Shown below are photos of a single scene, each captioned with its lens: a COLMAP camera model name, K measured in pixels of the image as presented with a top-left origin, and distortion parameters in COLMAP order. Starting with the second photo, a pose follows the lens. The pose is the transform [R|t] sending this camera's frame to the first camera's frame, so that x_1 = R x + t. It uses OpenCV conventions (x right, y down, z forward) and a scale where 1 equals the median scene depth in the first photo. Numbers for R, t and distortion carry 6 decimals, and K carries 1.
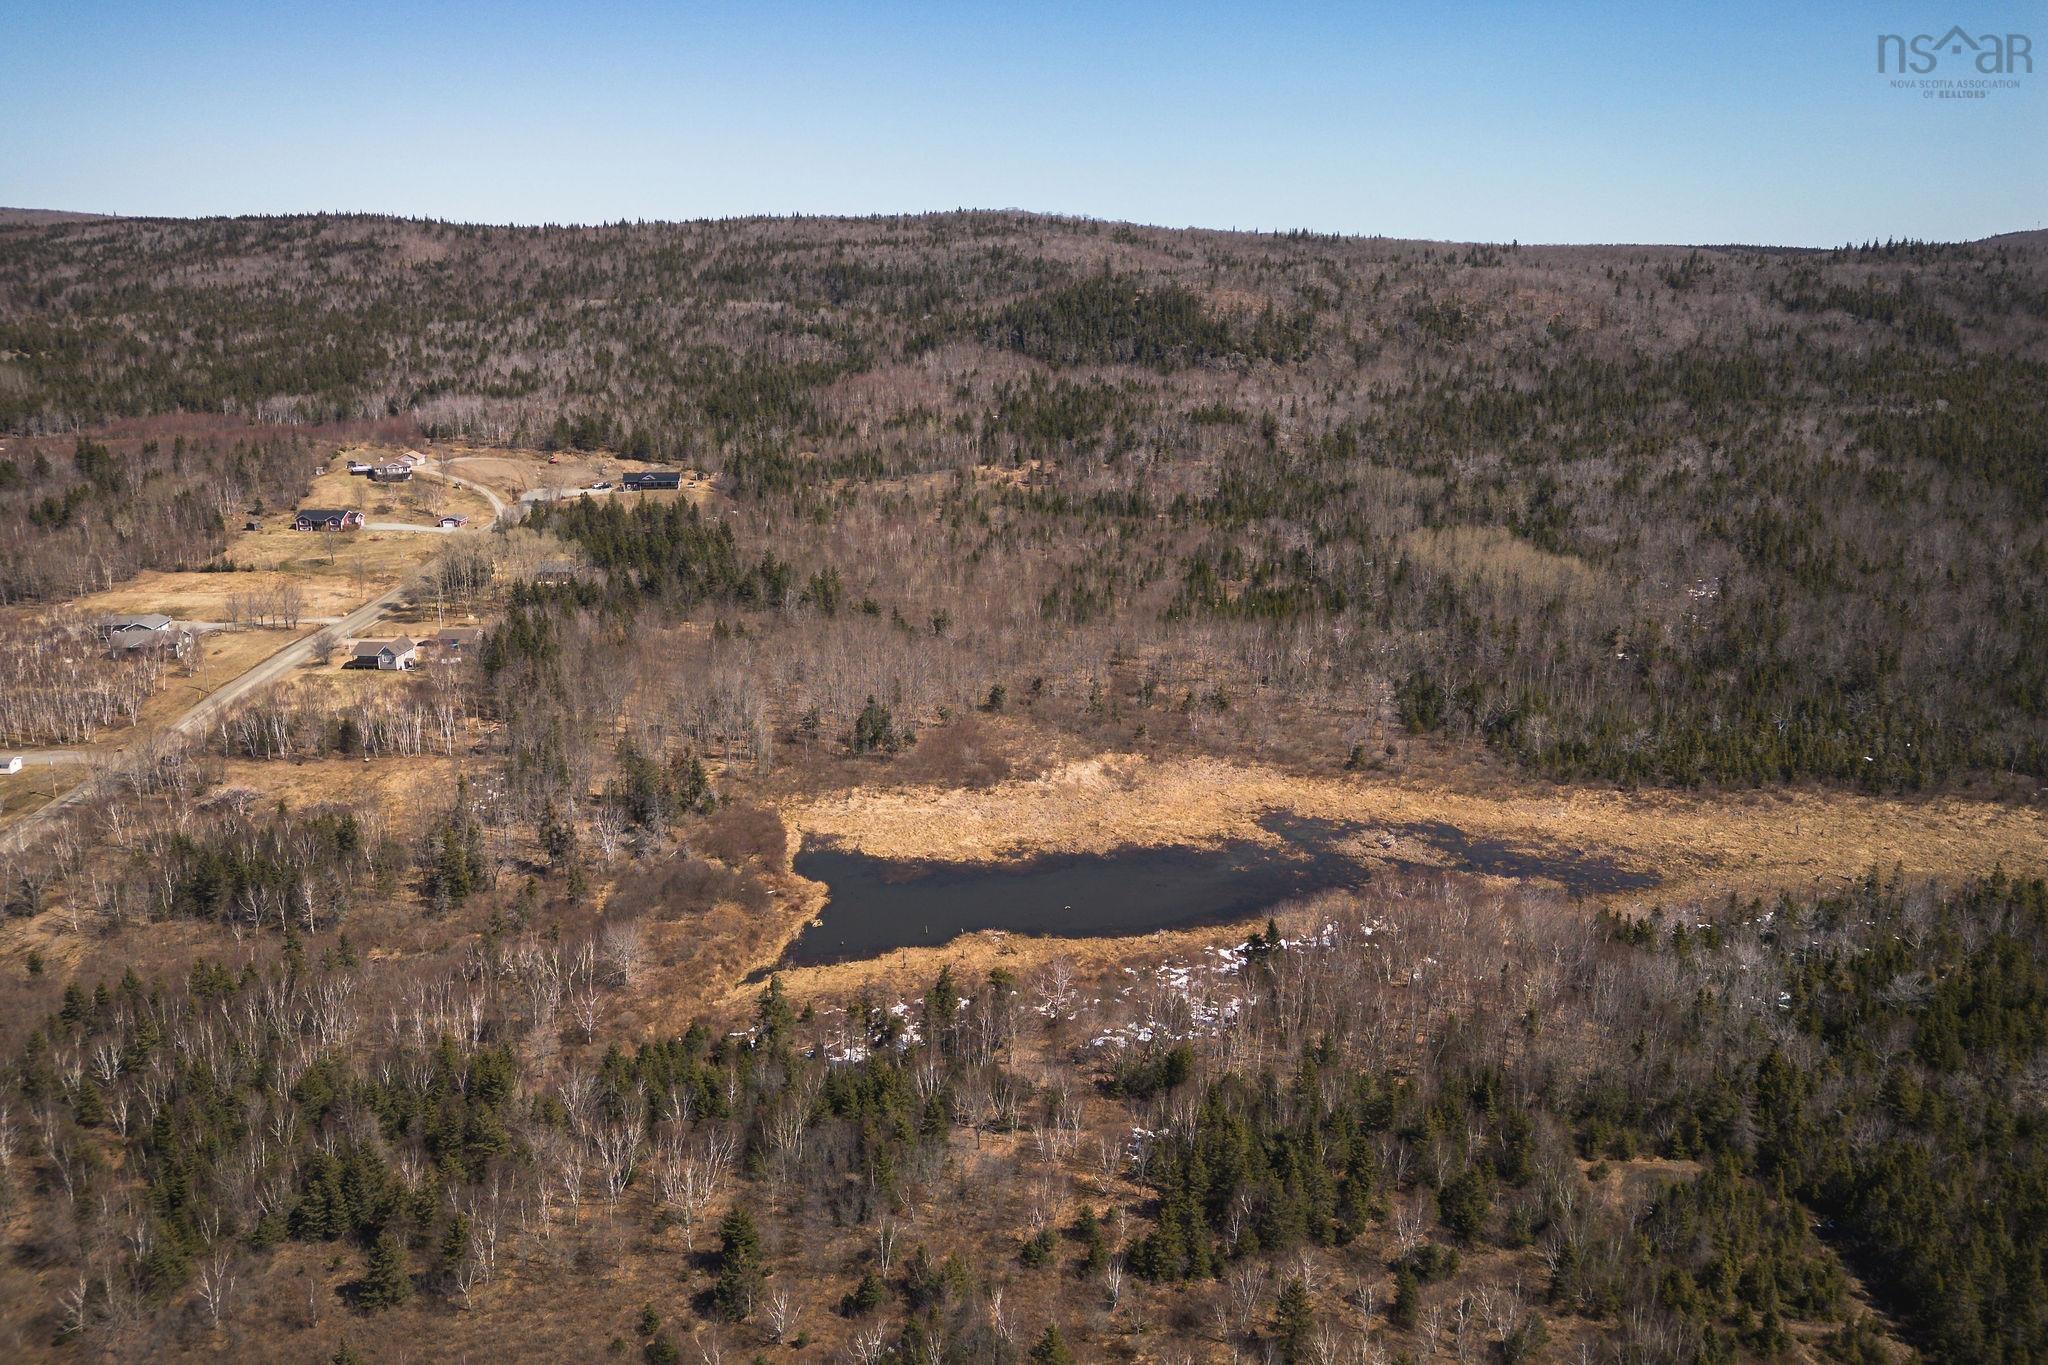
lens RADIAL K [[1437.2, 0, 1027.6], [0, 1437.2, 676.2], [0, 0, 1]] dist [0.078255, -0.071951]
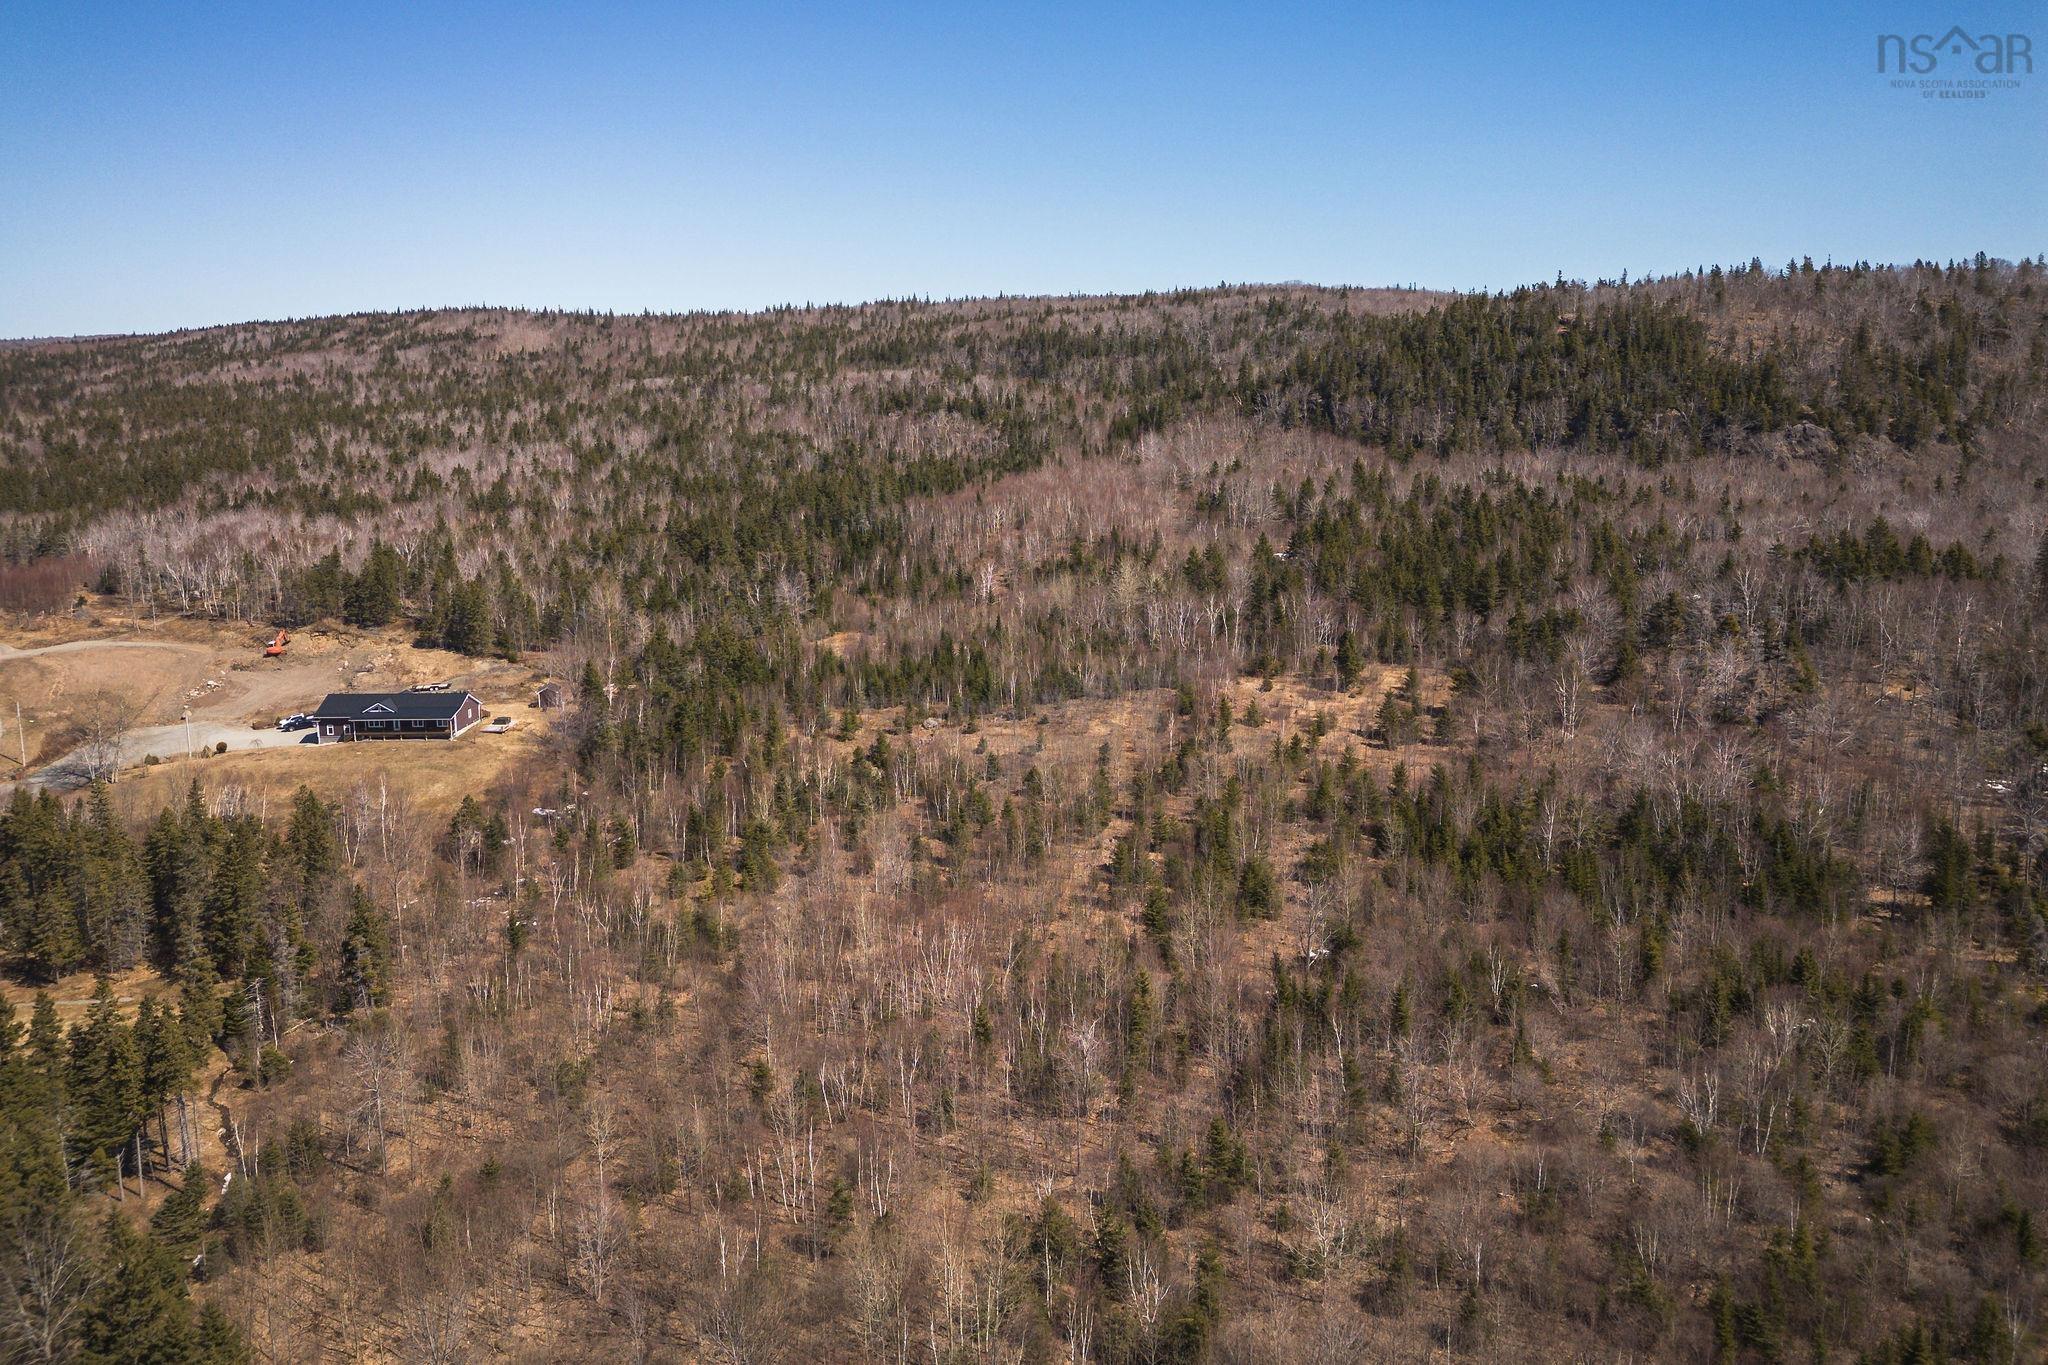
lens RADIAL K [[1447.3, 0, 1022.0], [0, 1447.3, 605.3], [0, 0, 1]] dist [0.099888, -0.120989]
pose [[0.983105, 0.013150, -0.182569, -0.019997], [-0.038750, 0.989761, -0.137373, -0.107168], [0.178893, 0.142127, 0.973549, 0.591020]]
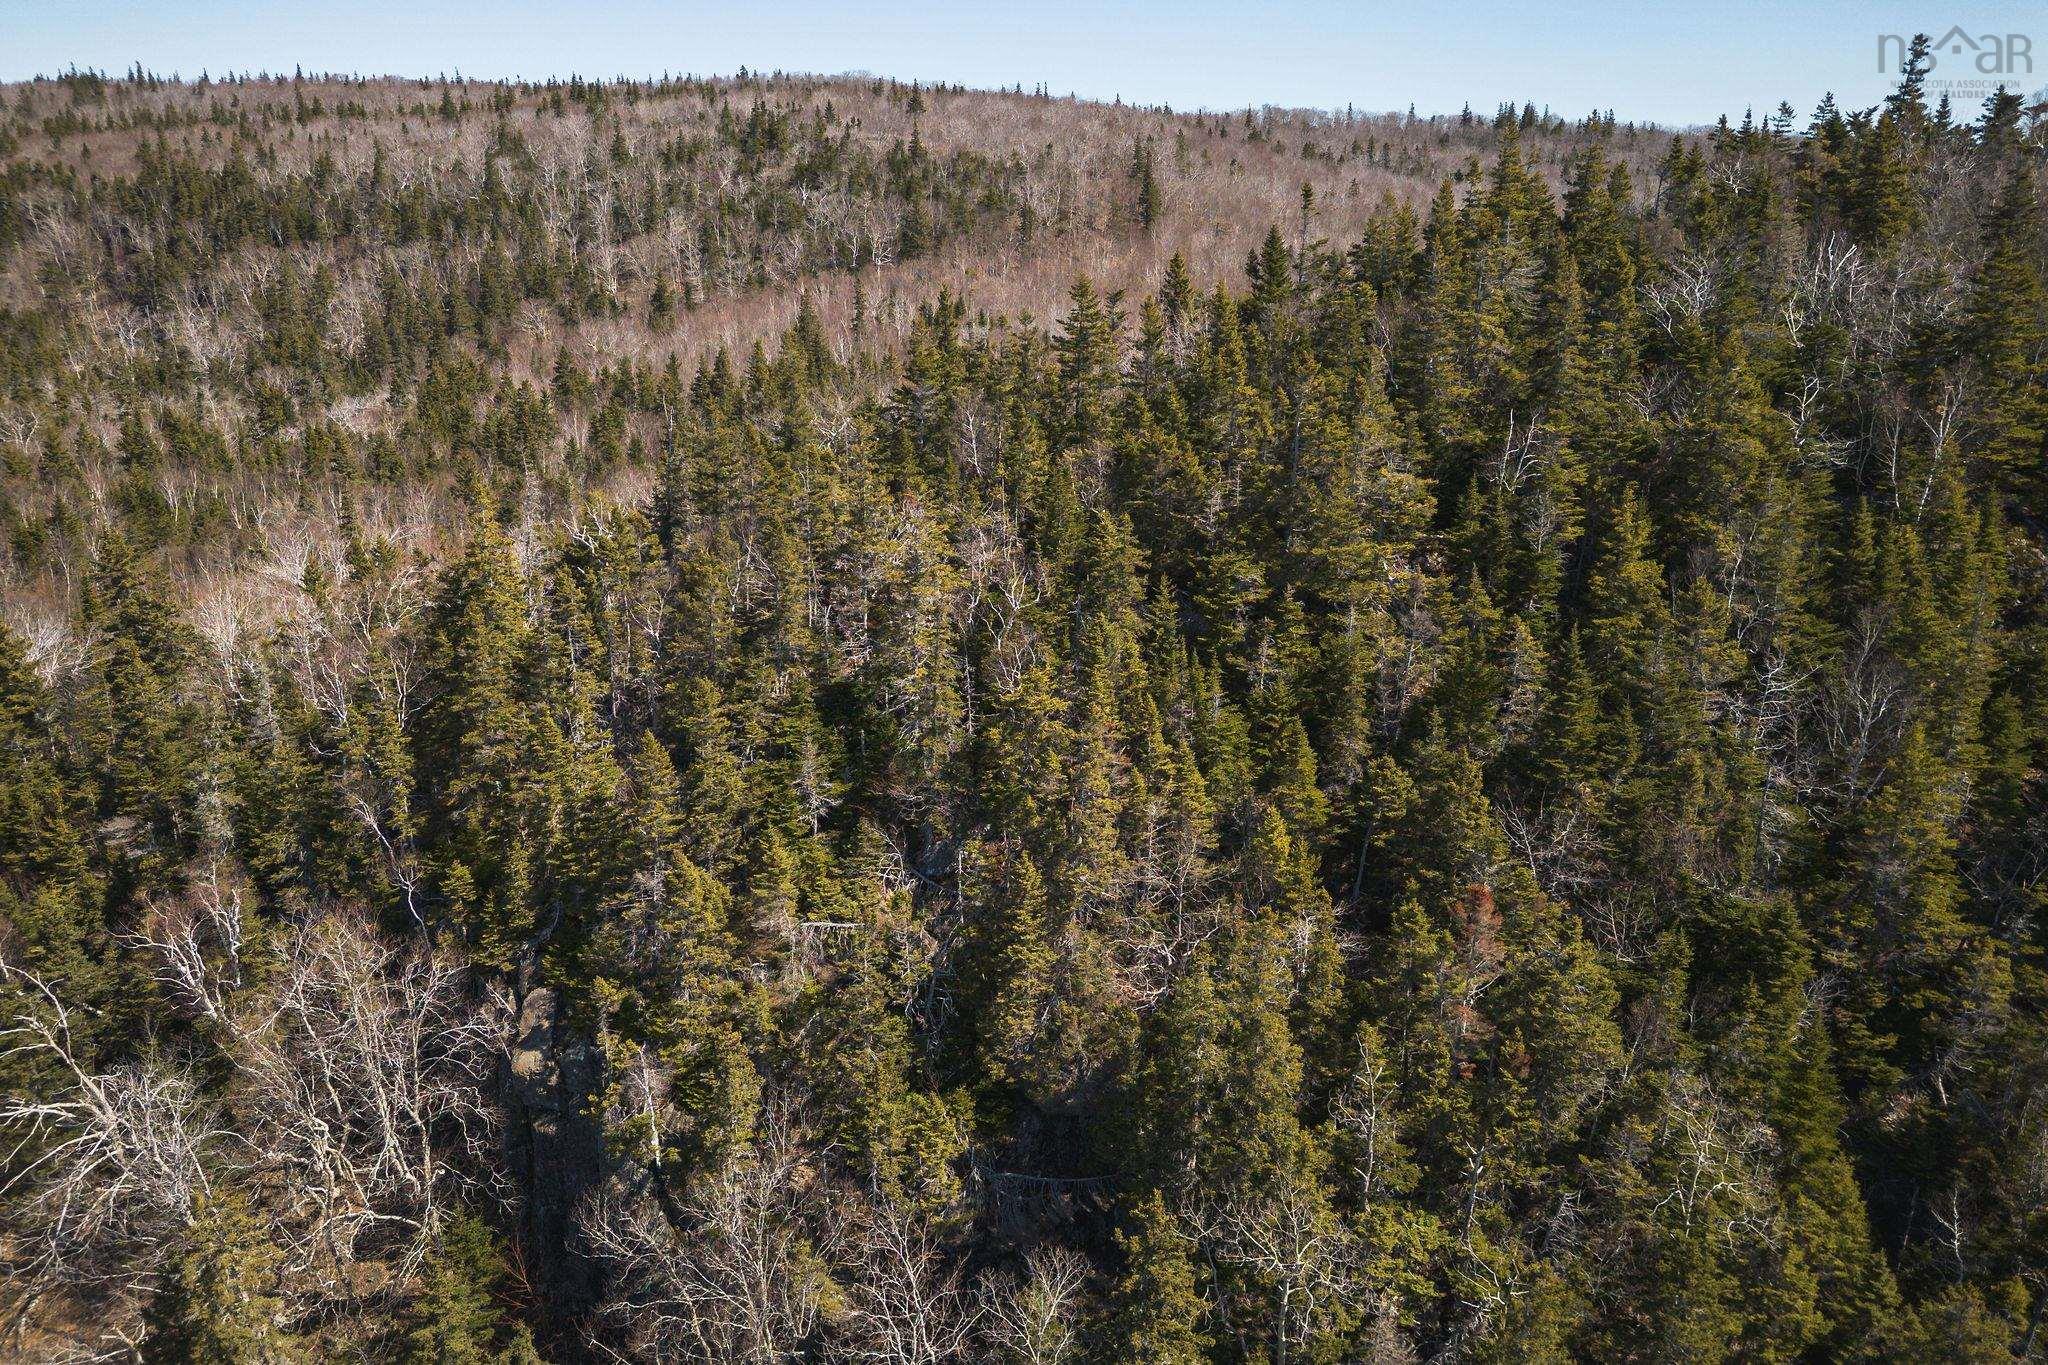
lens RADIAL K [[1437.2, 0, 1027.6], [0, 1437.2, 676.2], [0, 0, 1]] dist [0.078255, -0.071951]
pose [[0.997270, -0.024677, 0.069599, 0.014198], [0.022345, 0.999169, 0.034084, -0.318784], [-0.070383, -0.032435, 0.996993, 1.164016]]
